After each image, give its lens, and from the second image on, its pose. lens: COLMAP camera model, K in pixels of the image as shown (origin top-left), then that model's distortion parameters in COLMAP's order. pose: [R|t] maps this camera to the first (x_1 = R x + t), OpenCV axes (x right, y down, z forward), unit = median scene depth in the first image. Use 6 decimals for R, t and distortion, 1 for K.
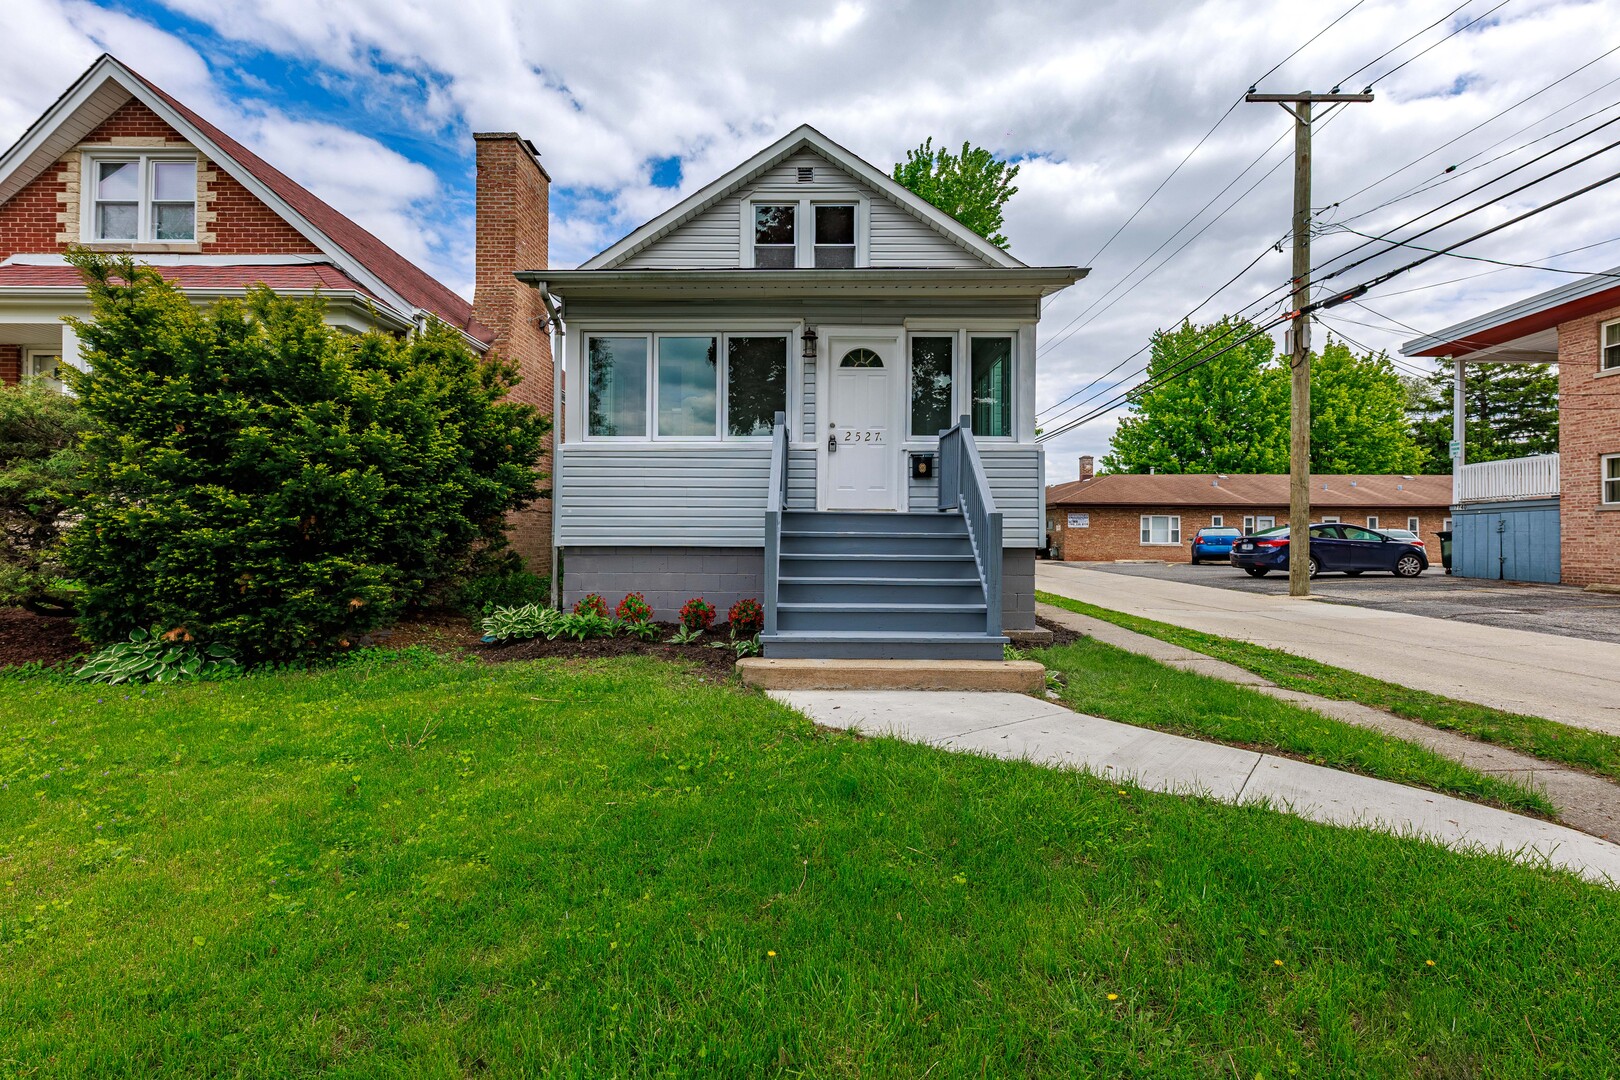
lens RADIAL K [[655.1, 0, 810.1], [0, 655.1, 534.5], [0, 0, 1]] dist [0.006839, -0.001643]
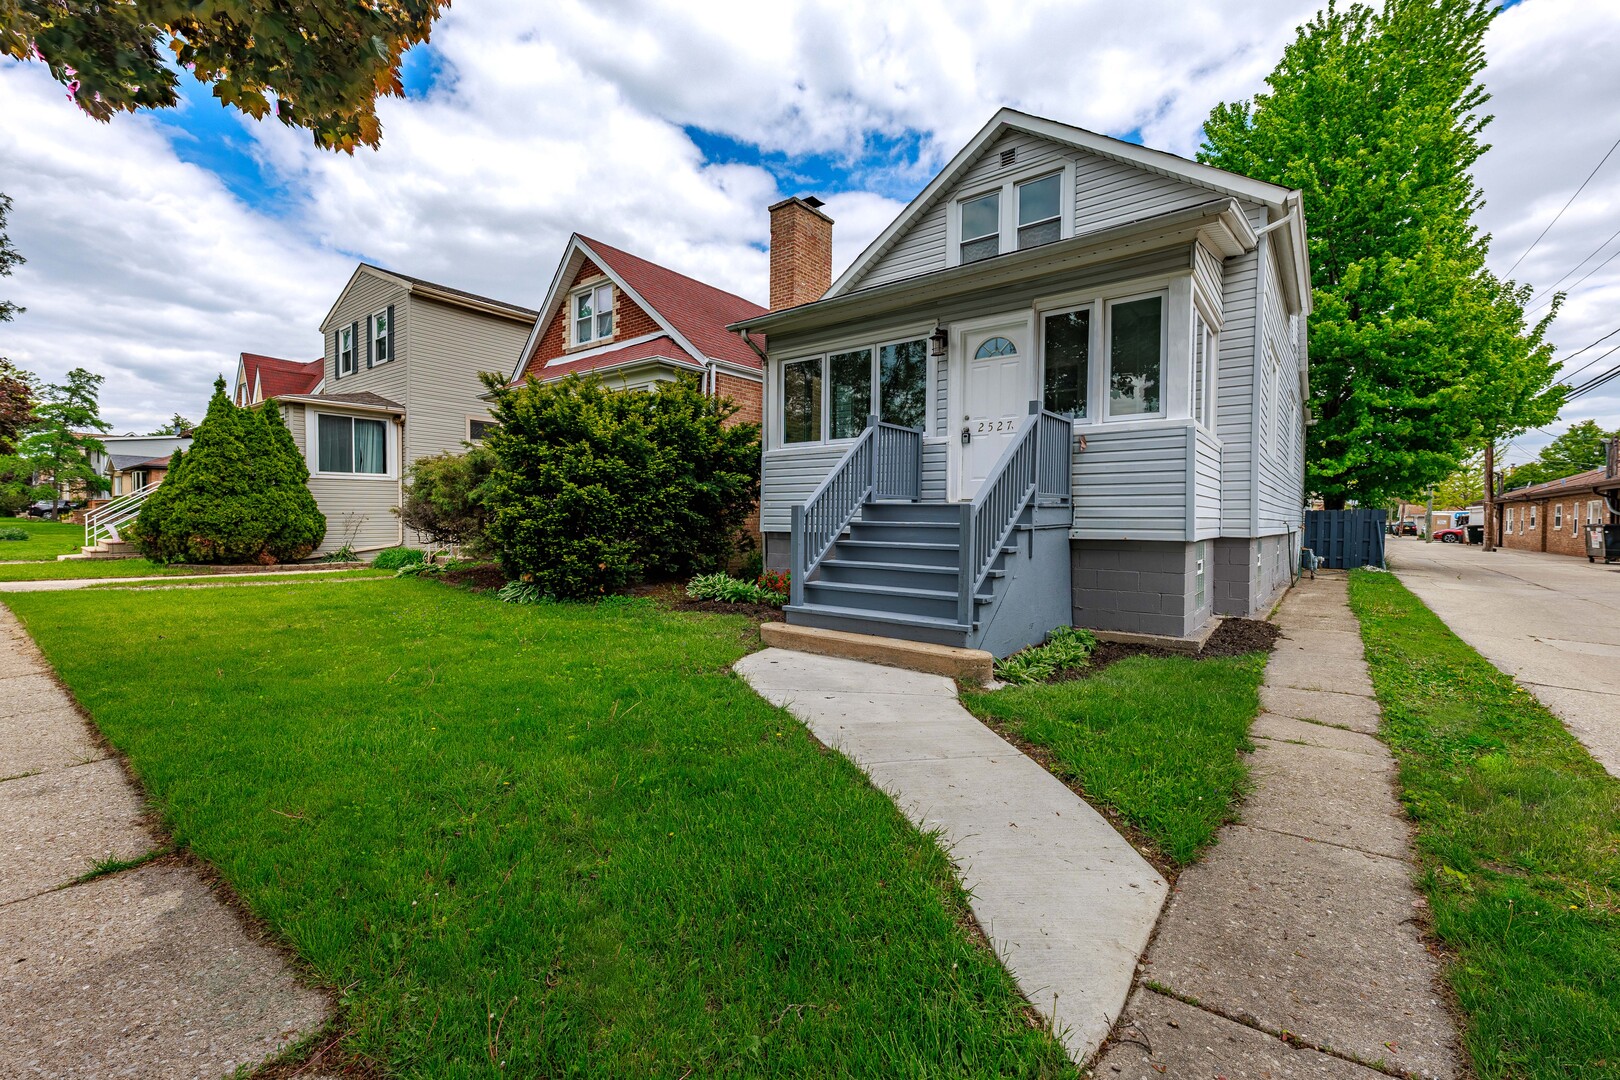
lens RADIAL K [[655.1, 0, 786.0], [0, 655.1, 537.0], [0, 0, 1]] dist [0.006839, -0.001643]
pose [[0.788601, 0.017589, -0.614654, 0.451135], [-0.002908, 0.999686, 0.024877, -0.004733], [0.614899, -0.017831, 0.788404, 0.012213]]
